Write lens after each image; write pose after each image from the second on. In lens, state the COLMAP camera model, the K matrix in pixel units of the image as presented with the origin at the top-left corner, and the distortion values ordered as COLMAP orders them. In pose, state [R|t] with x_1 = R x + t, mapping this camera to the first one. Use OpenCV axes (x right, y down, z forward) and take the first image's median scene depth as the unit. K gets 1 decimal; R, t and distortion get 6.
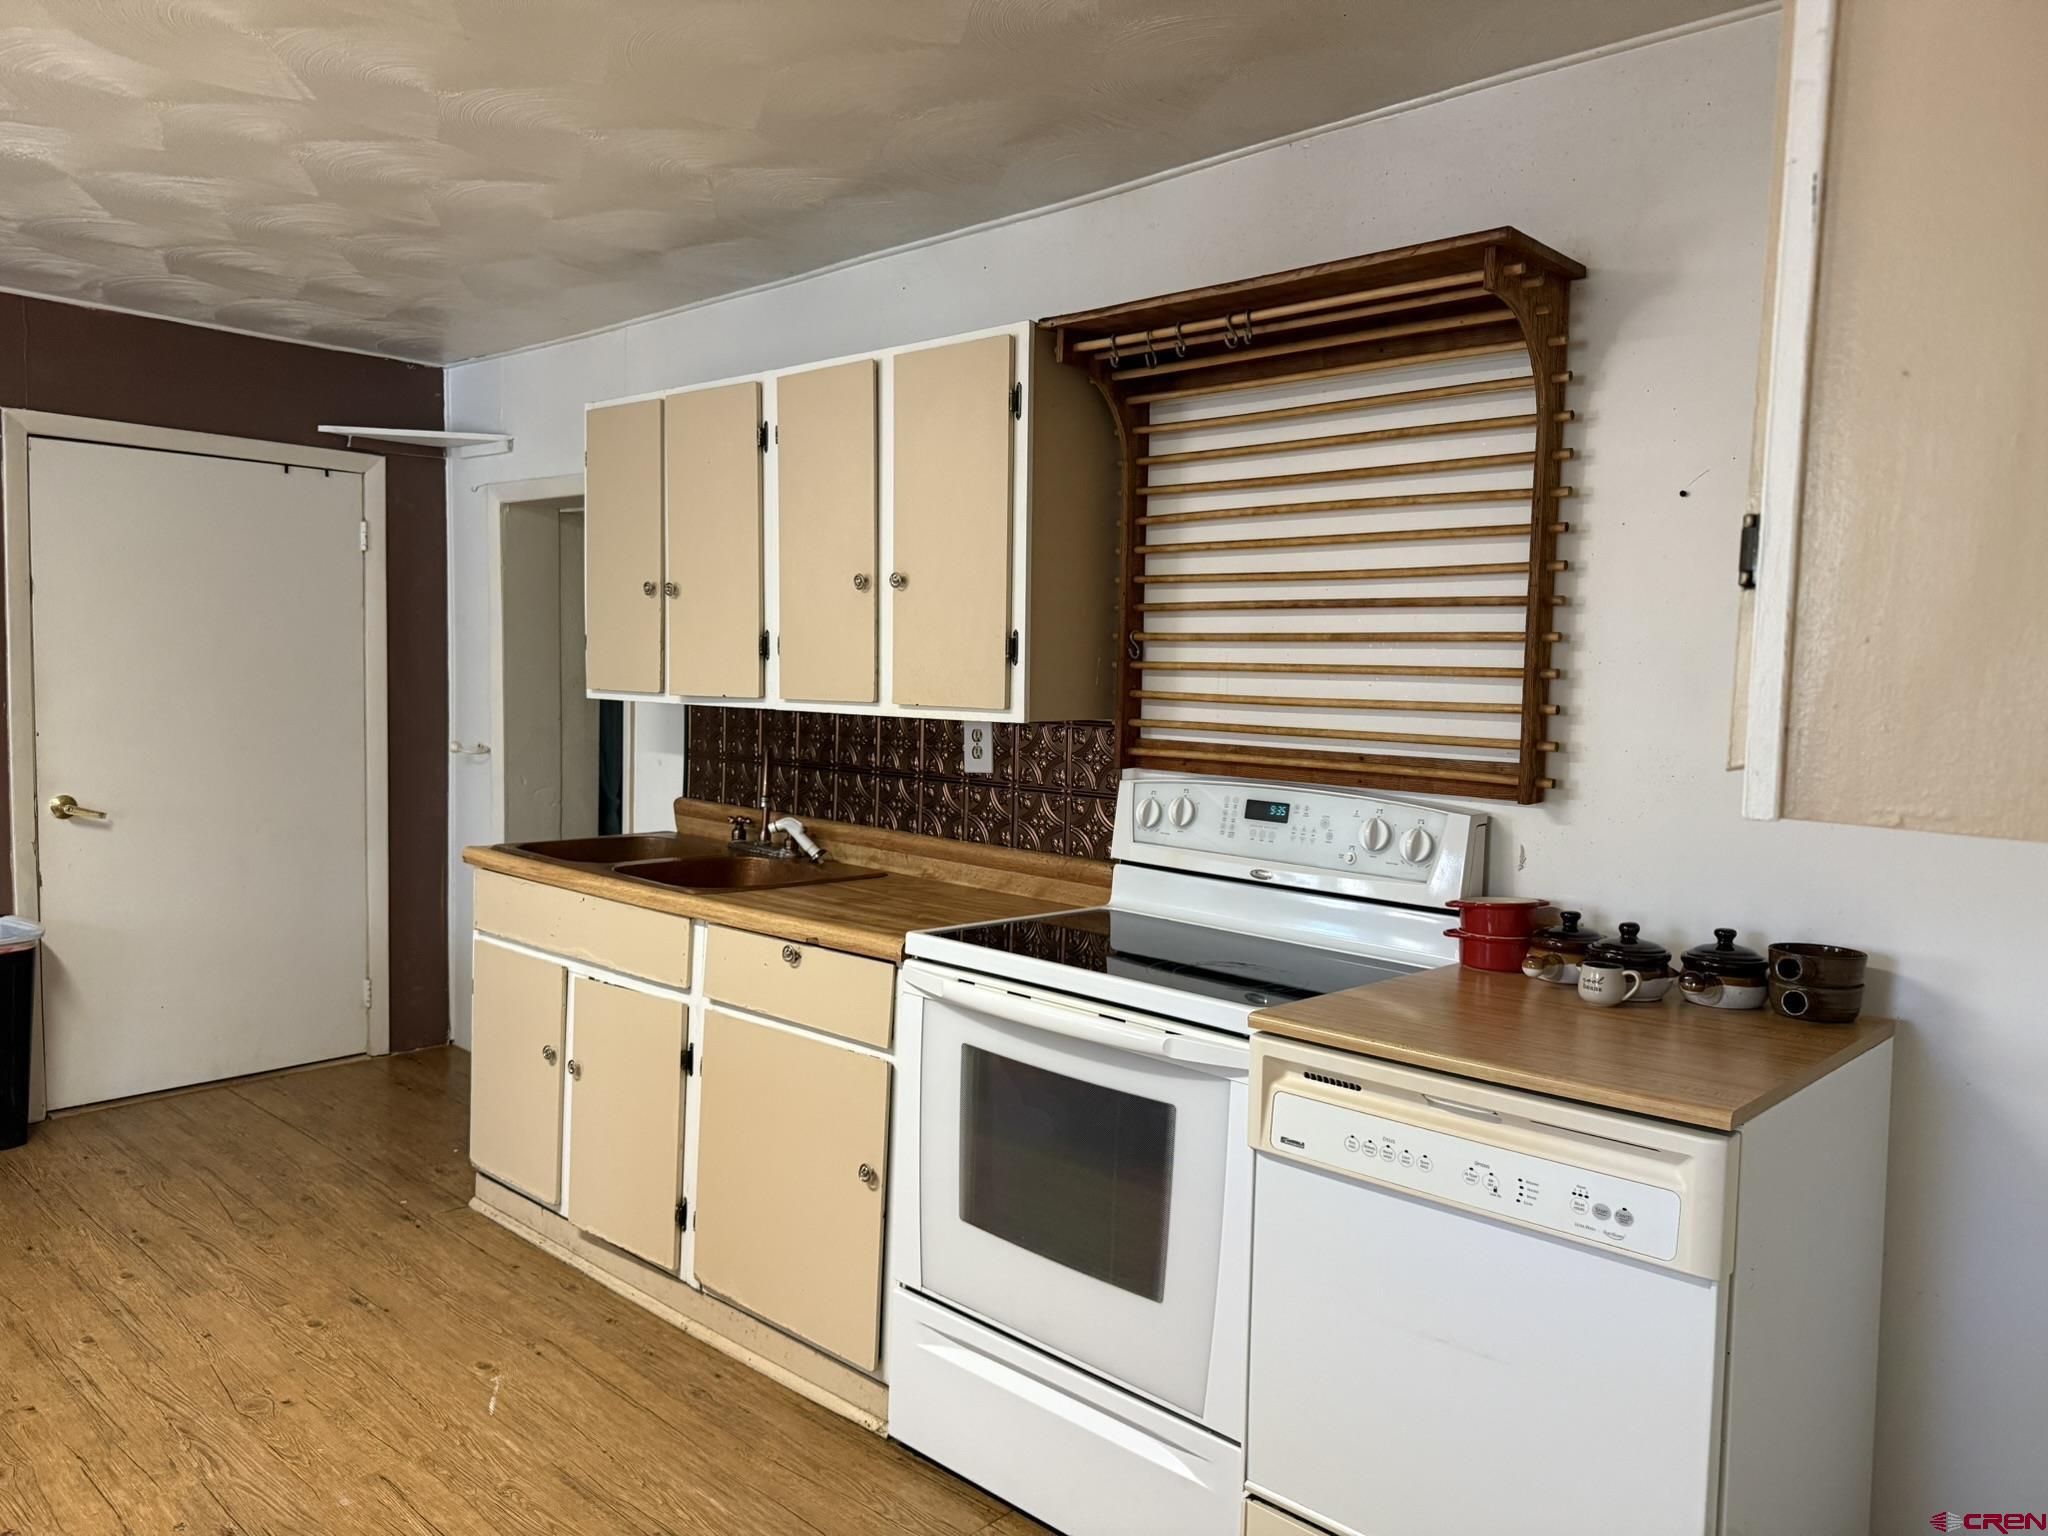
lens RADIAL K [[1443.7, 0, 1019.8], [0, 1443.7, 750.9], [0, 0, 1]] dist [0.018724, -0.019942]
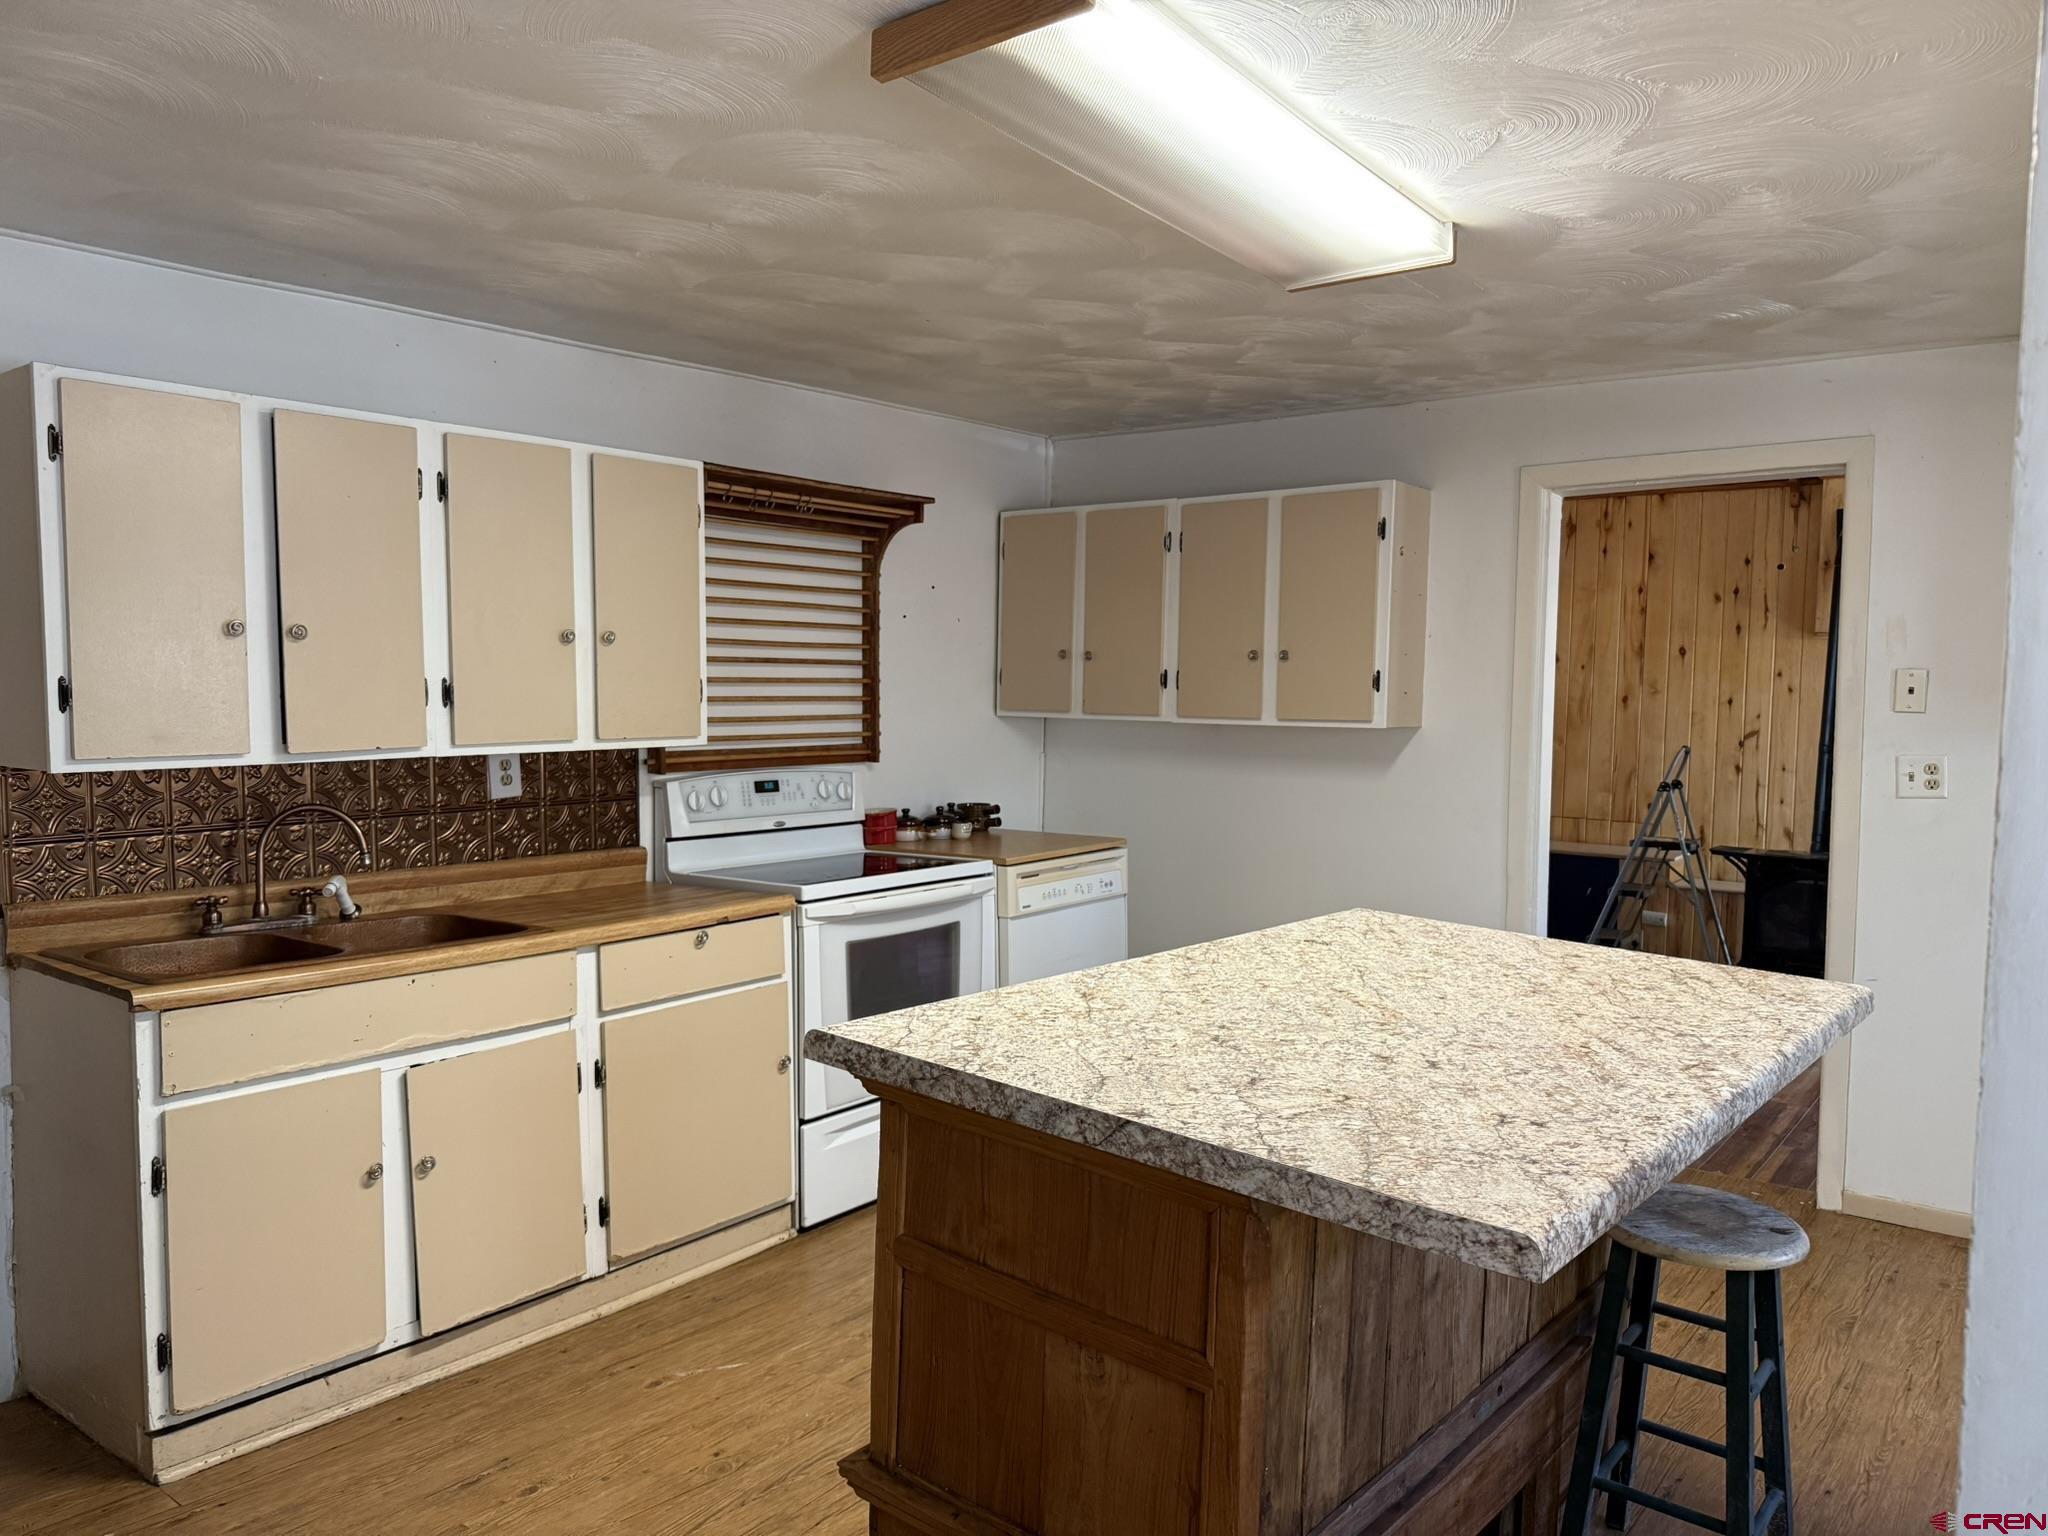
lens RADIAL K [[1443.7, 0, 1031.7], [0, 1443.7, 786.8], [0, 0, 1]] dist [0.018724, -0.019942]
pose [[-0.076371, -0.096093, 0.992438, -1.464232], [0.055396, 0.993399, 0.100449, -0.105093], [-0.995539, 0.062649, -0.070544, 0.808510]]
